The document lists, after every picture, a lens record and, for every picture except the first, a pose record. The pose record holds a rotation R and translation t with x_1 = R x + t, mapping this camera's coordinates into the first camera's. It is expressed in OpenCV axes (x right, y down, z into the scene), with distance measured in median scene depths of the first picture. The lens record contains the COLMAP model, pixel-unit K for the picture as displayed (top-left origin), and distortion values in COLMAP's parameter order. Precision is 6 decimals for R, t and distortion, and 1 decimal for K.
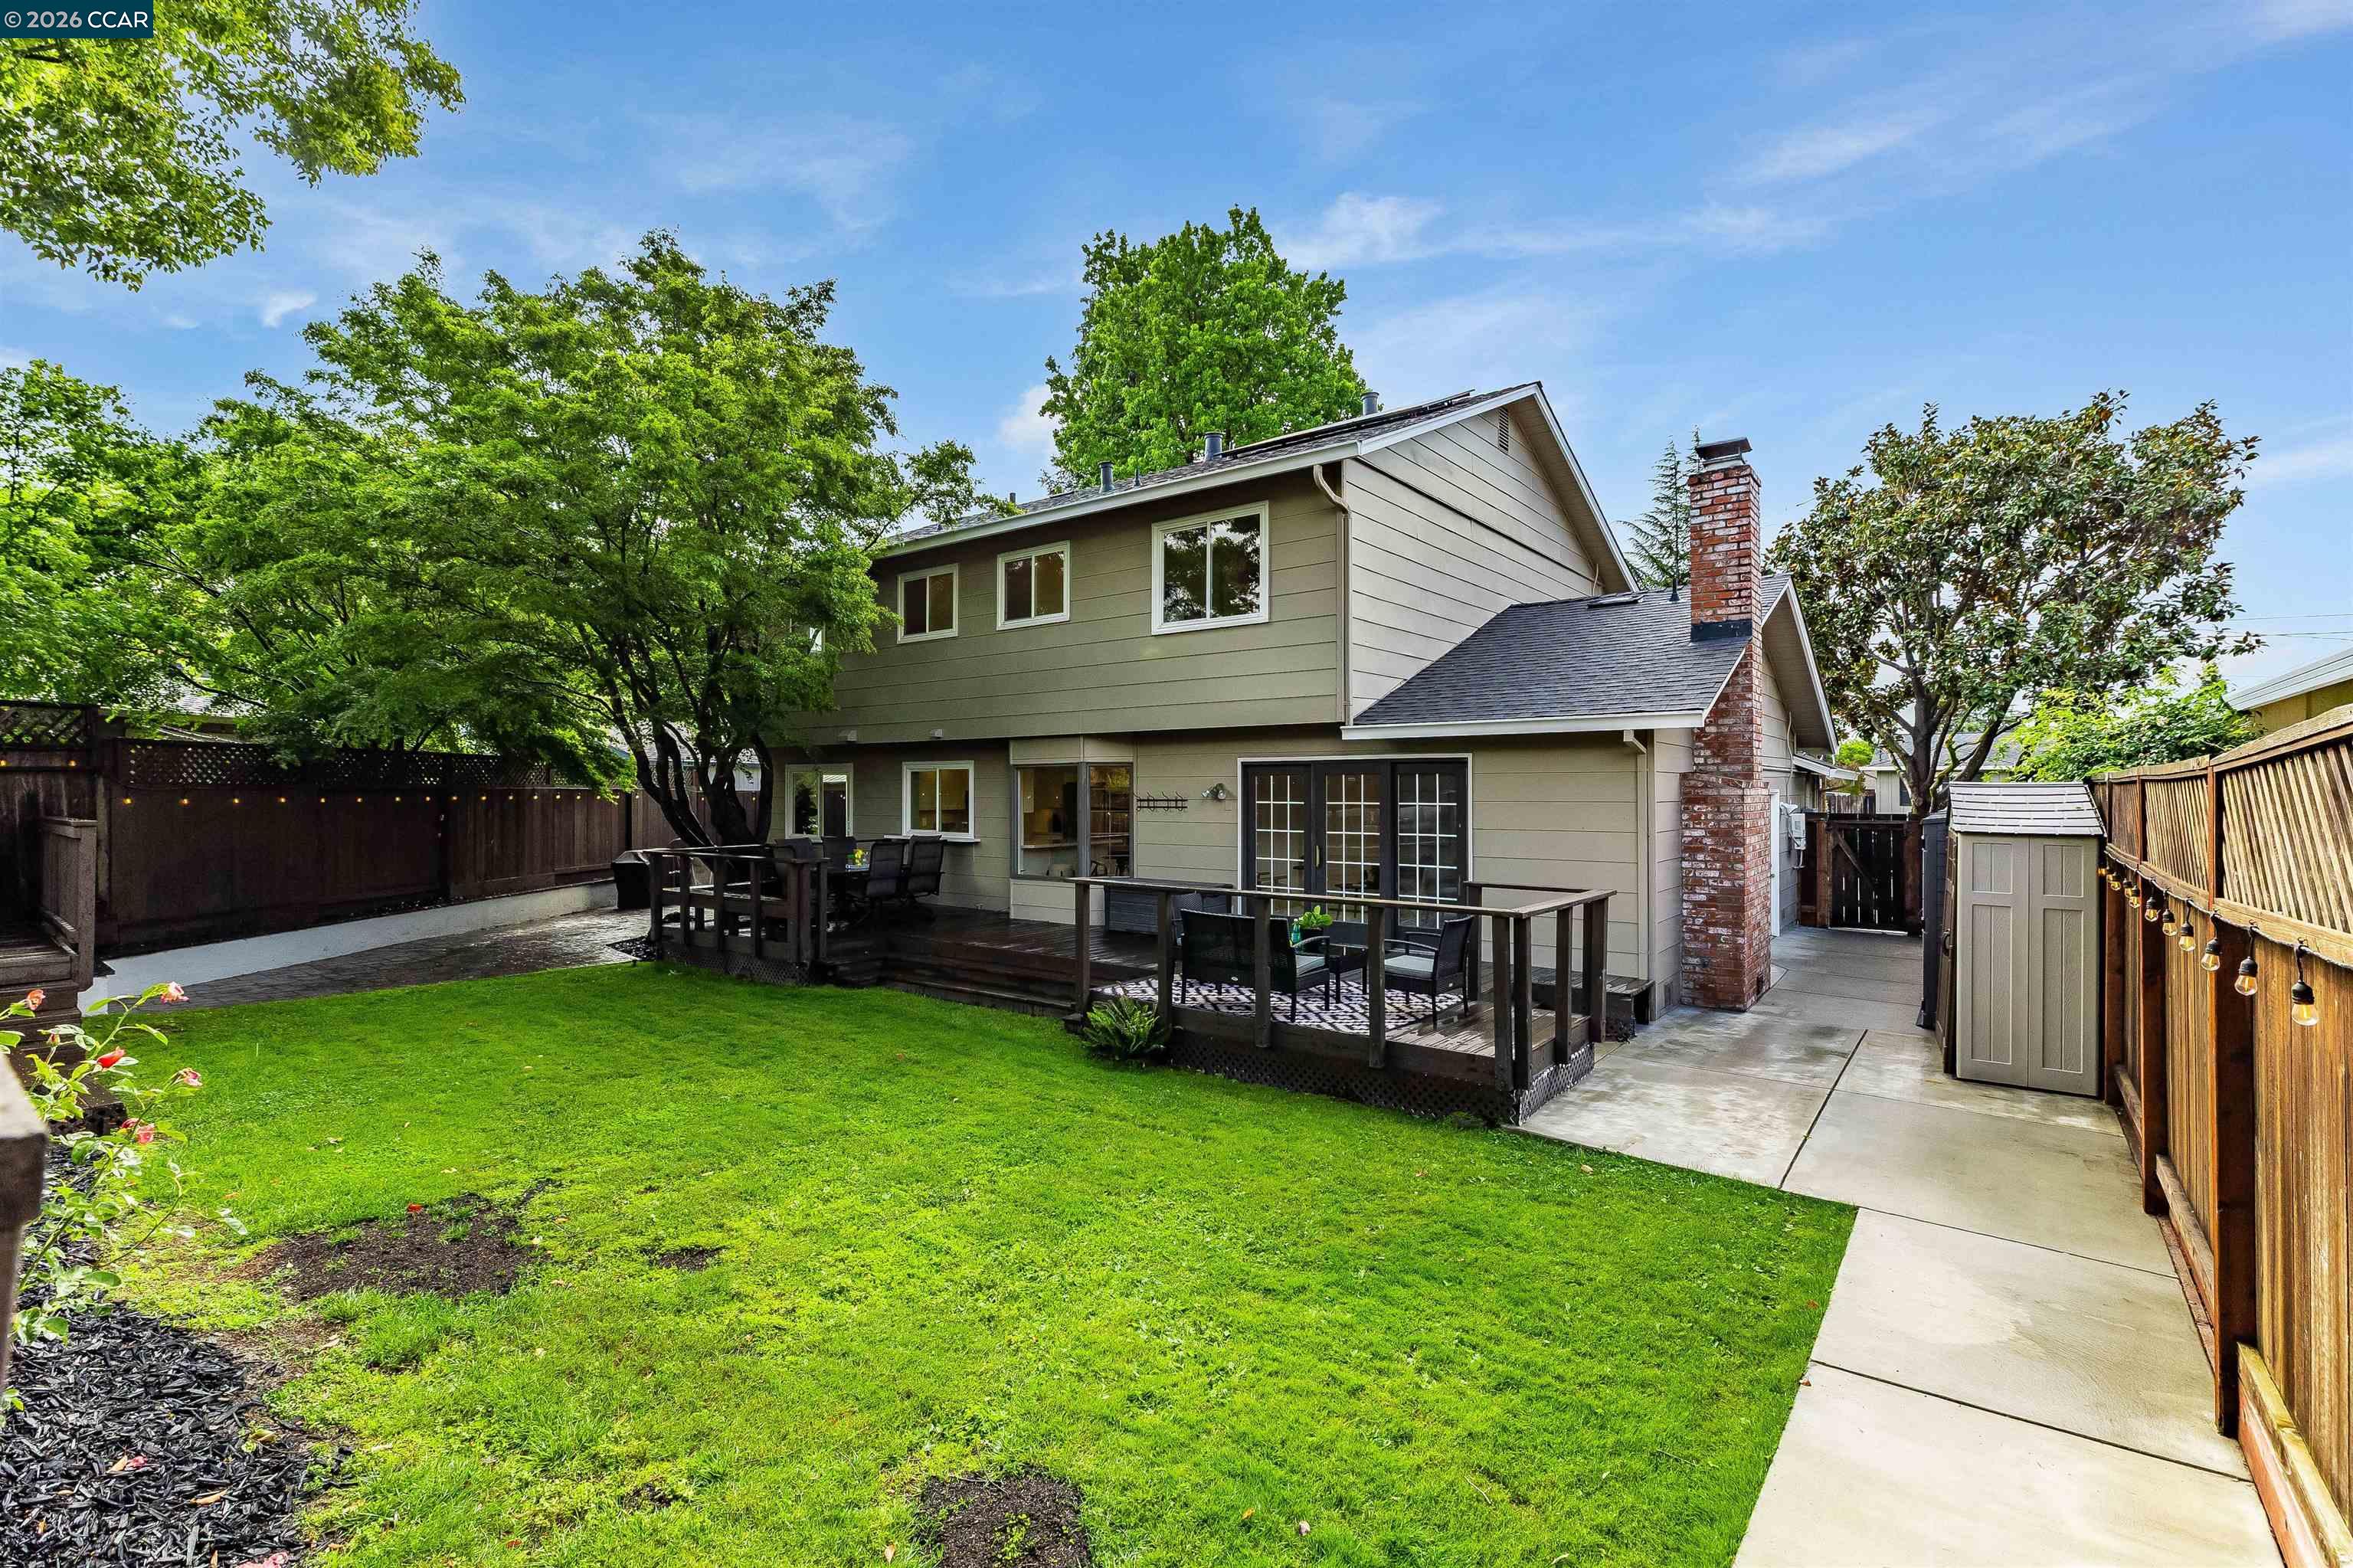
lens RADIAL K [[1051.8, 0, 1181.8], [0, 1051.8, 785.1], [0, 0, 1]] dist [0.002708, 0.000092]
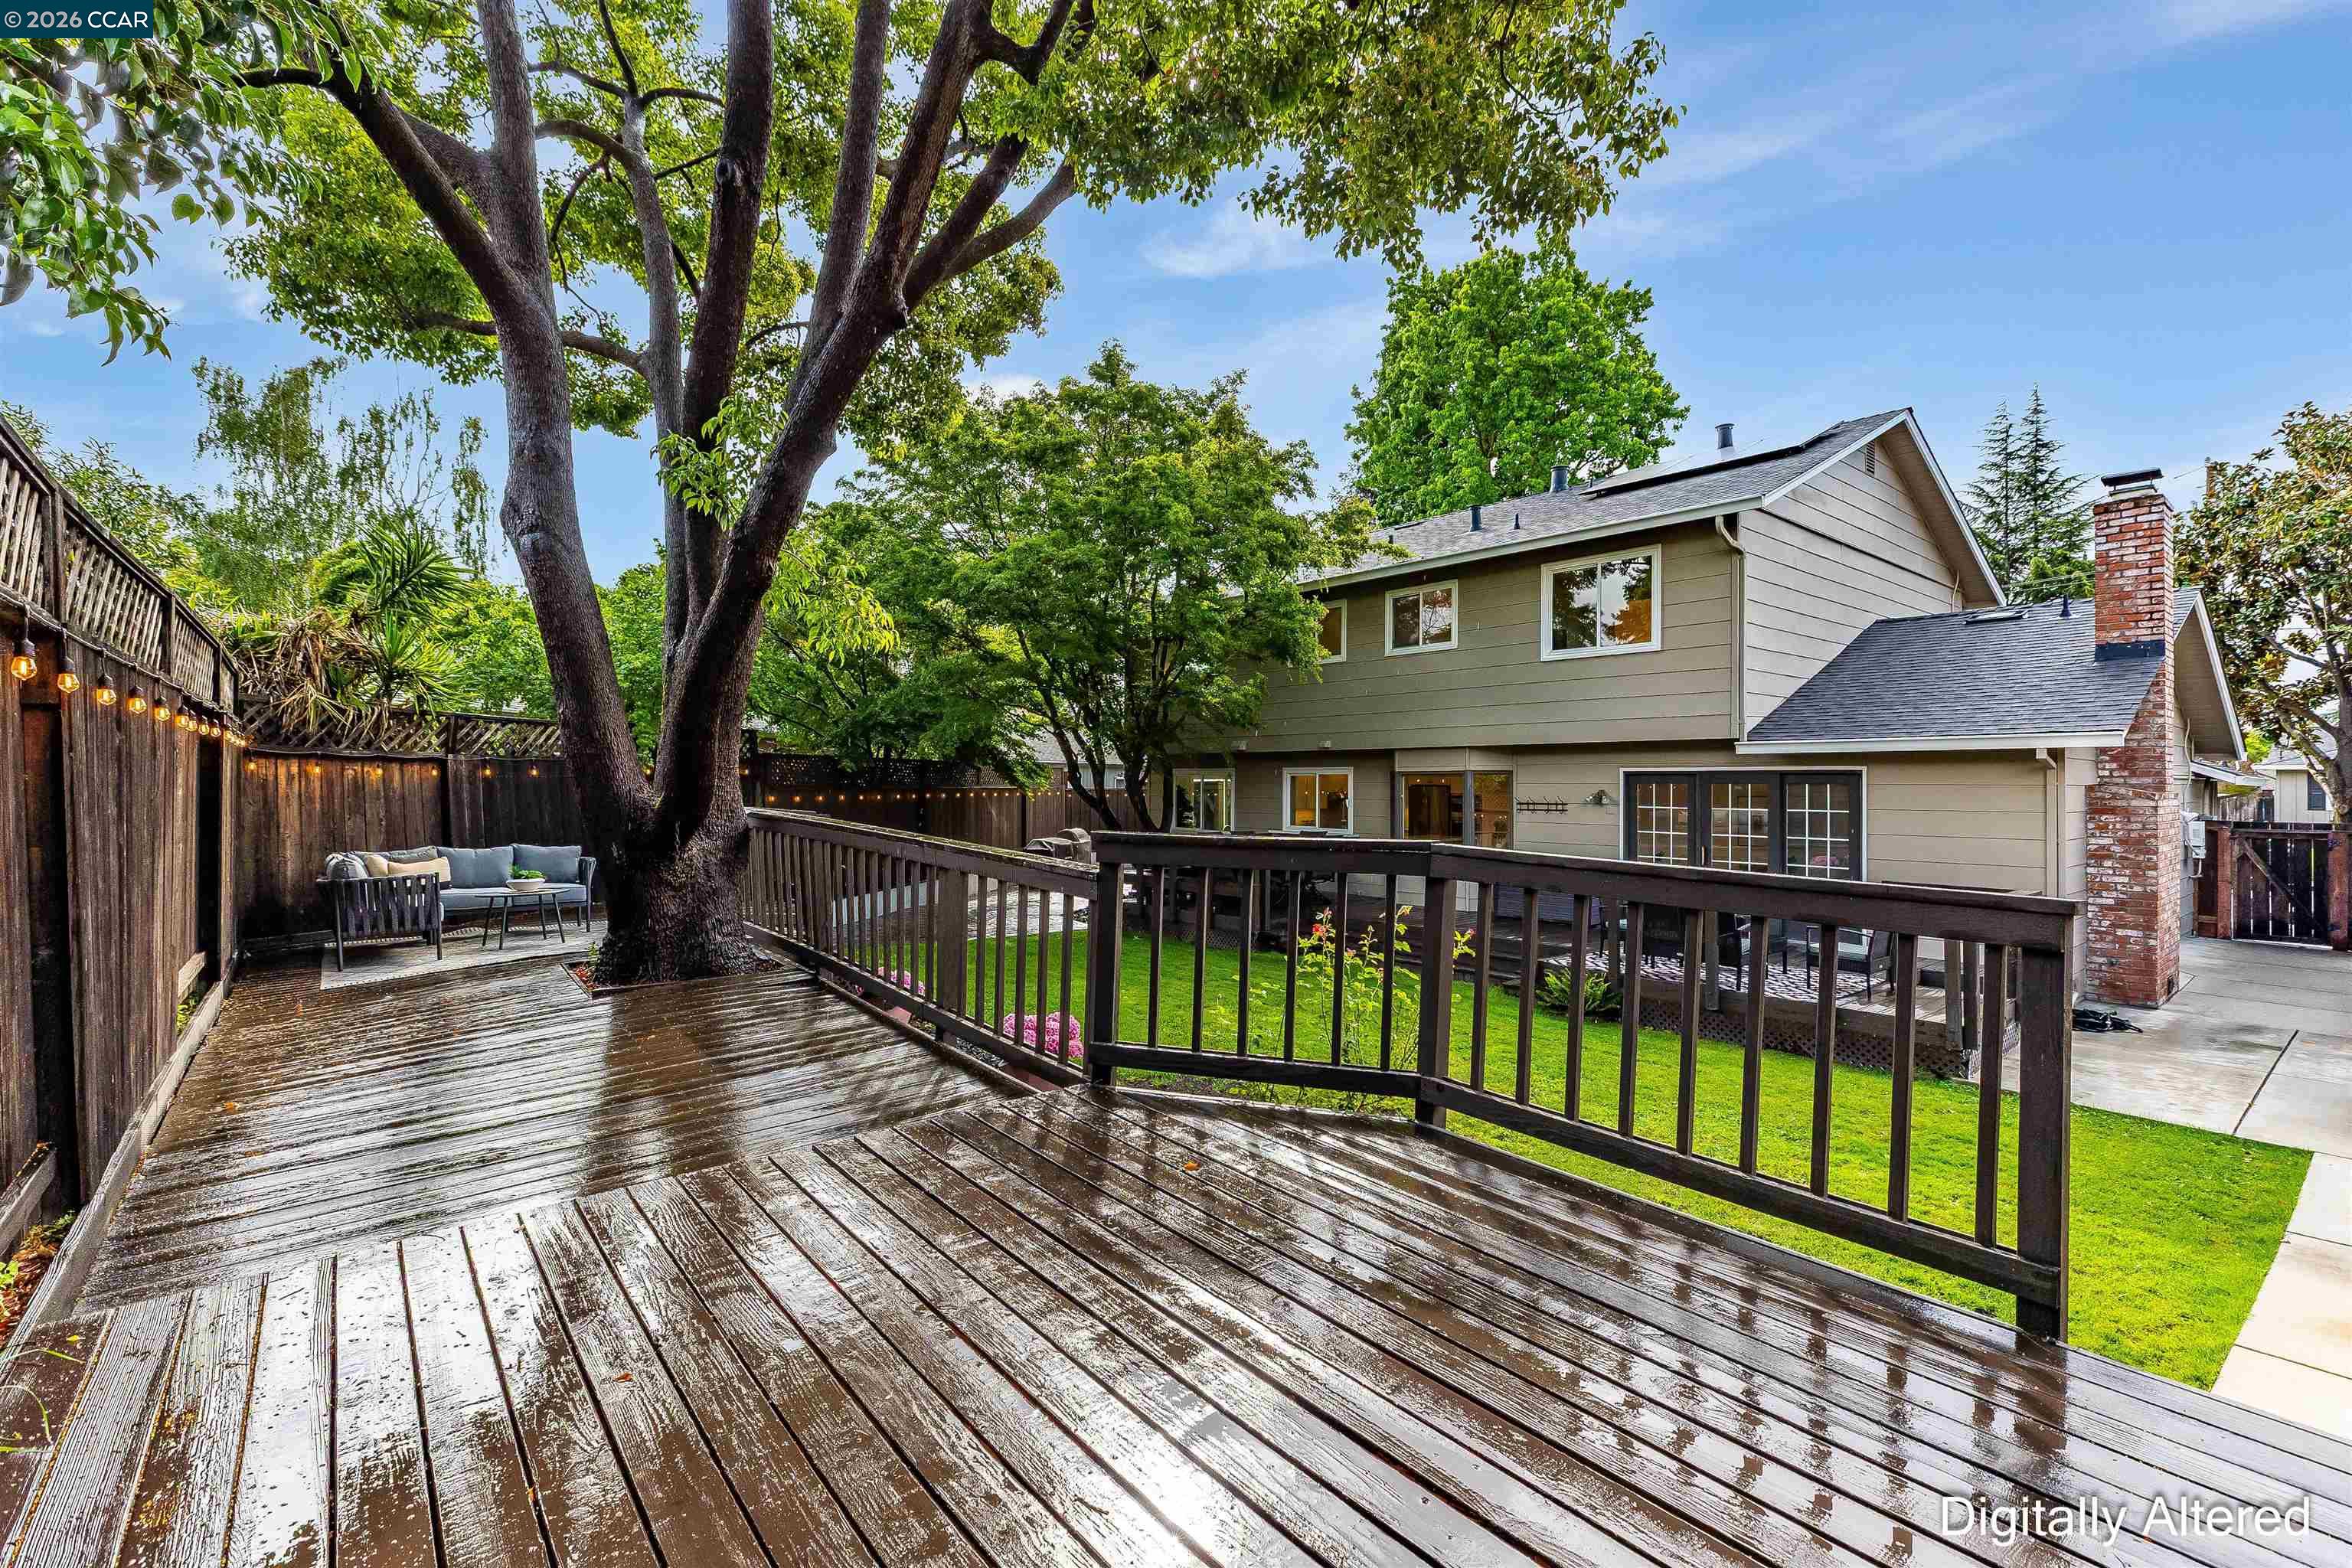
lens RADIAL K [[1051.3, 0, 1174.0], [0, 1051.3, 781.3], [0, 0, 1]] dist [0.002708, 0.000092]
pose [[0.976080, 0.004244, -0.217372, -0.155510], [-0.003632, 0.999988, 0.003218, -0.012061], [0.217383, -0.002351, 0.976083, -0.195371]]
